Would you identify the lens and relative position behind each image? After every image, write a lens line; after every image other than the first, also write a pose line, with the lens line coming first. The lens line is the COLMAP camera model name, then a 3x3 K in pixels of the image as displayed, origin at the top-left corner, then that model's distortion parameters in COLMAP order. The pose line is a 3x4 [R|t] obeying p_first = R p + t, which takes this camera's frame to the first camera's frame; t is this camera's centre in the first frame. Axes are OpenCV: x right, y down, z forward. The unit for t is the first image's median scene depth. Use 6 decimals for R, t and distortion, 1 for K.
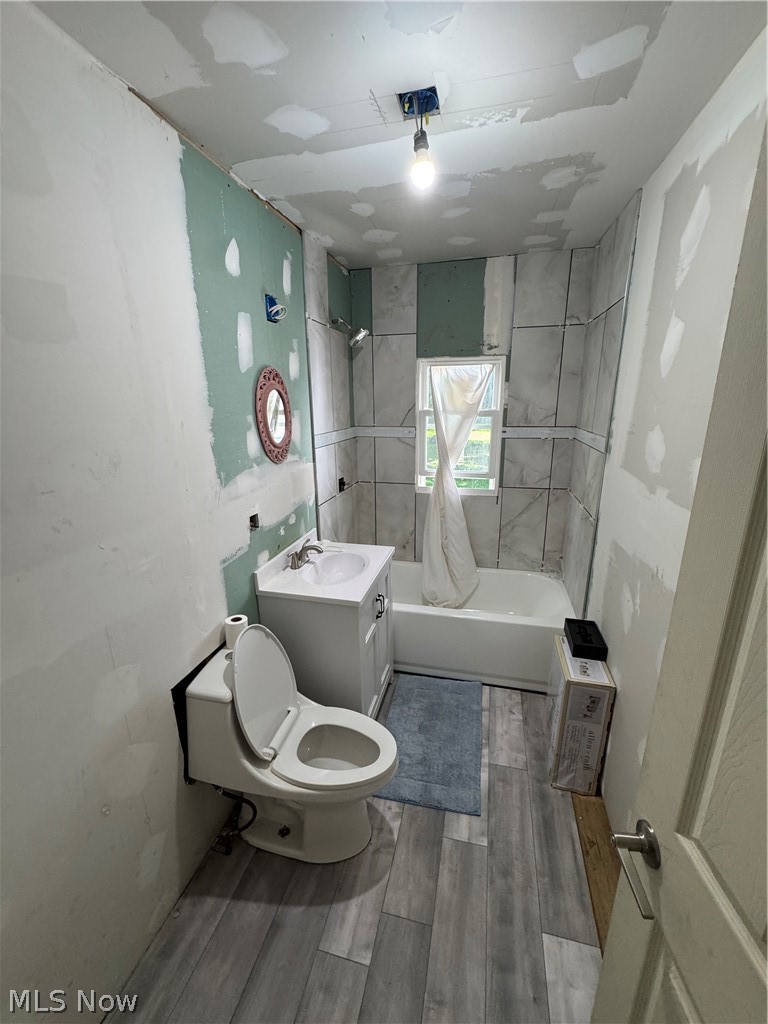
lens RADIAL K [[411.3, 0, 383.7], [0, 411.3, 510.7], [0, 0, 1]] dist [-0.005021, 0.000591]
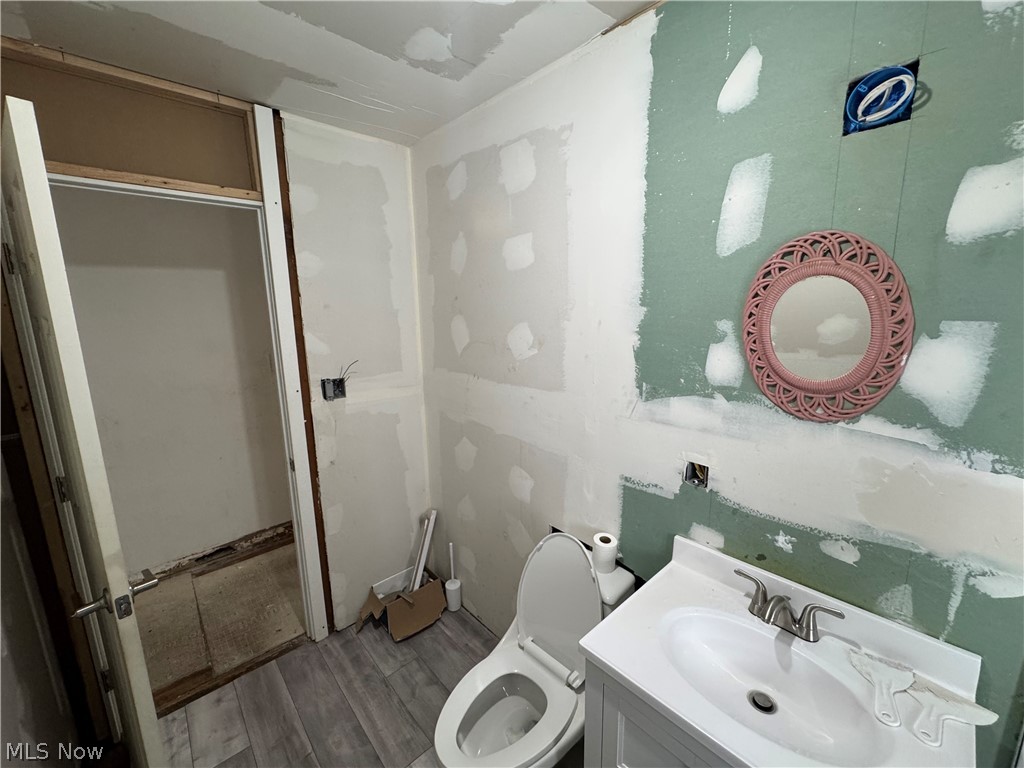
lens RADIAL K [[411.3, 0, 510.1], [0, 411.3, 385.3], [0, 0, 1]] dist [-0.005021, 0.000591]
pose [[-0.550637, 0.169948, -0.817262, 0.303414], [-0.205274, 0.921423, 0.329914, -0.210367], [0.809112, 0.349425, -0.472483, 0.795328]]
